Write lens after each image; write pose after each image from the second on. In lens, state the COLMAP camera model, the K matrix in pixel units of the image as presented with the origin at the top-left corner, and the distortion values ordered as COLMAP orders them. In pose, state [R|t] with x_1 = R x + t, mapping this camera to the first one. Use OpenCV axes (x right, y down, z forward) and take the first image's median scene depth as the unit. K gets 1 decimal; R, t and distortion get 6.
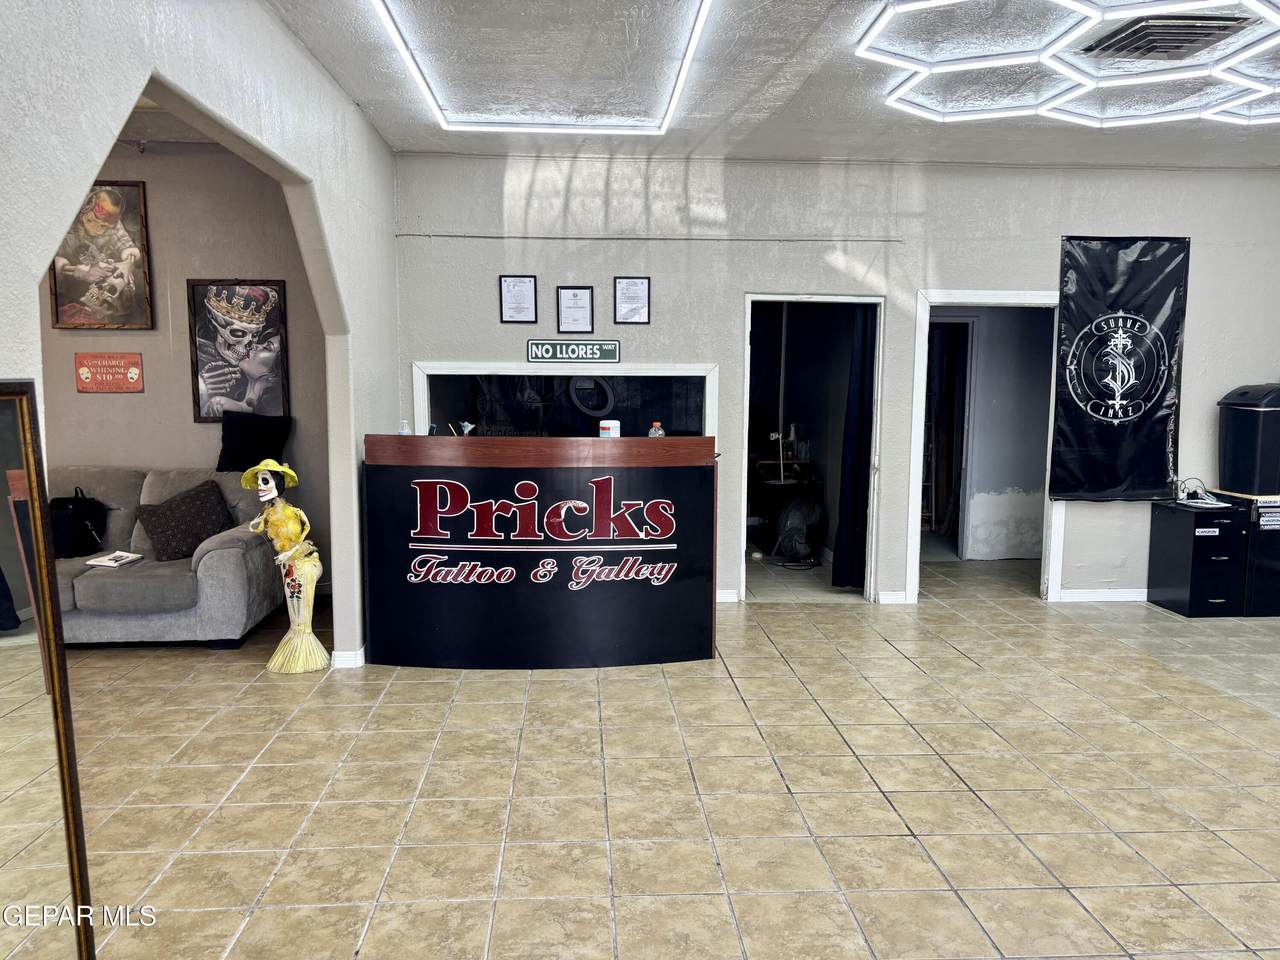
lens RADIAL K [[952.3, 0, 640.0], [0, 952.3, 480.0], [0, 0, 1]] dist [-0.002826, -0.001813]
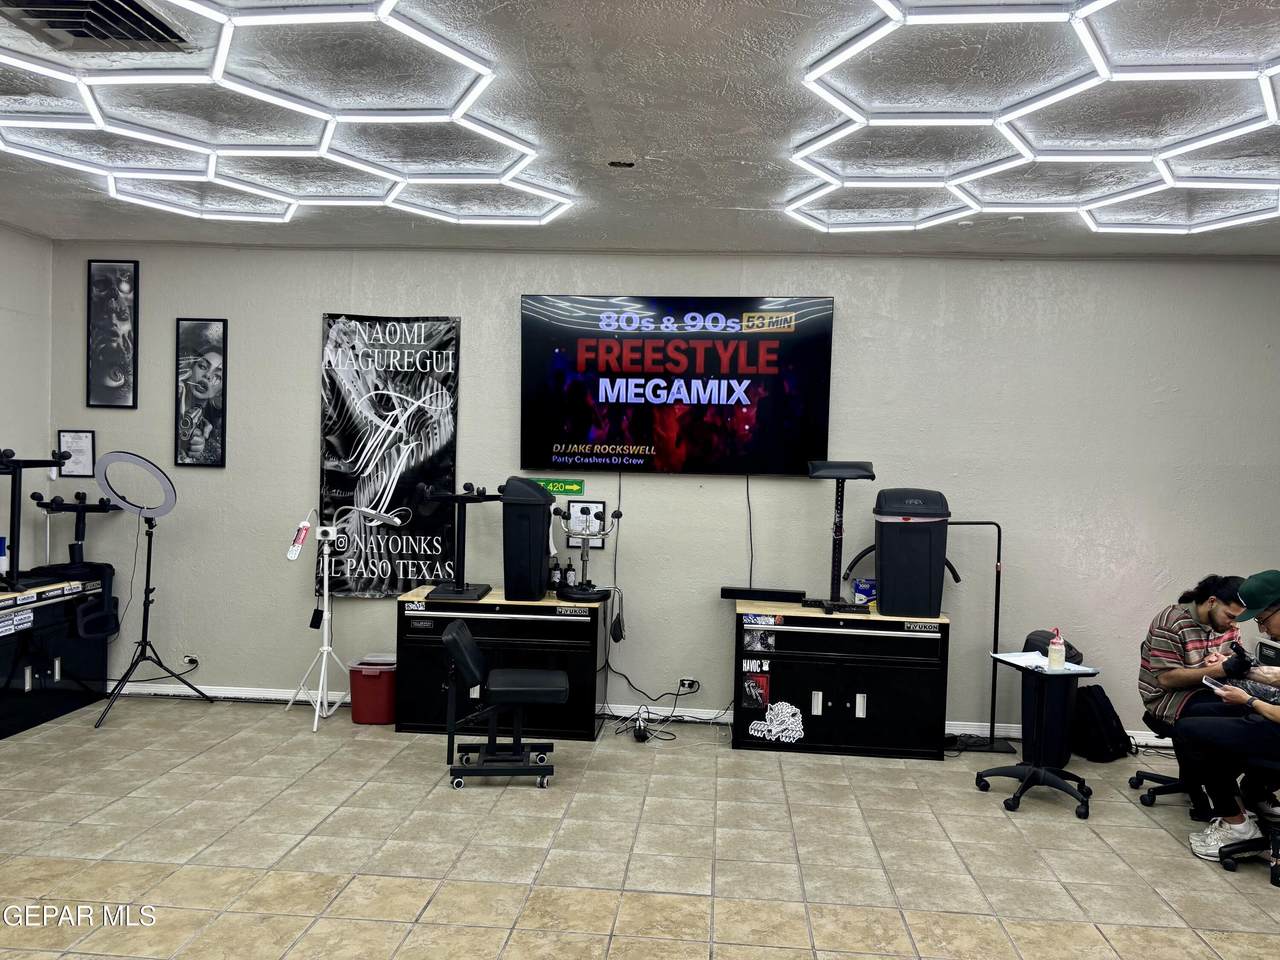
lens RADIAL K [[952.3, 0, 640.0], [0, 952.3, 480.0], [0, 0, 1]] dist [-0.002826, -0.001813]
pose [[0.151431, -0.025799, 0.988131, -0.139482], [0.079720, 0.996722, 0.013806, -0.091988], [-0.985248, 0.076683, 0.152992, 0.454920]]
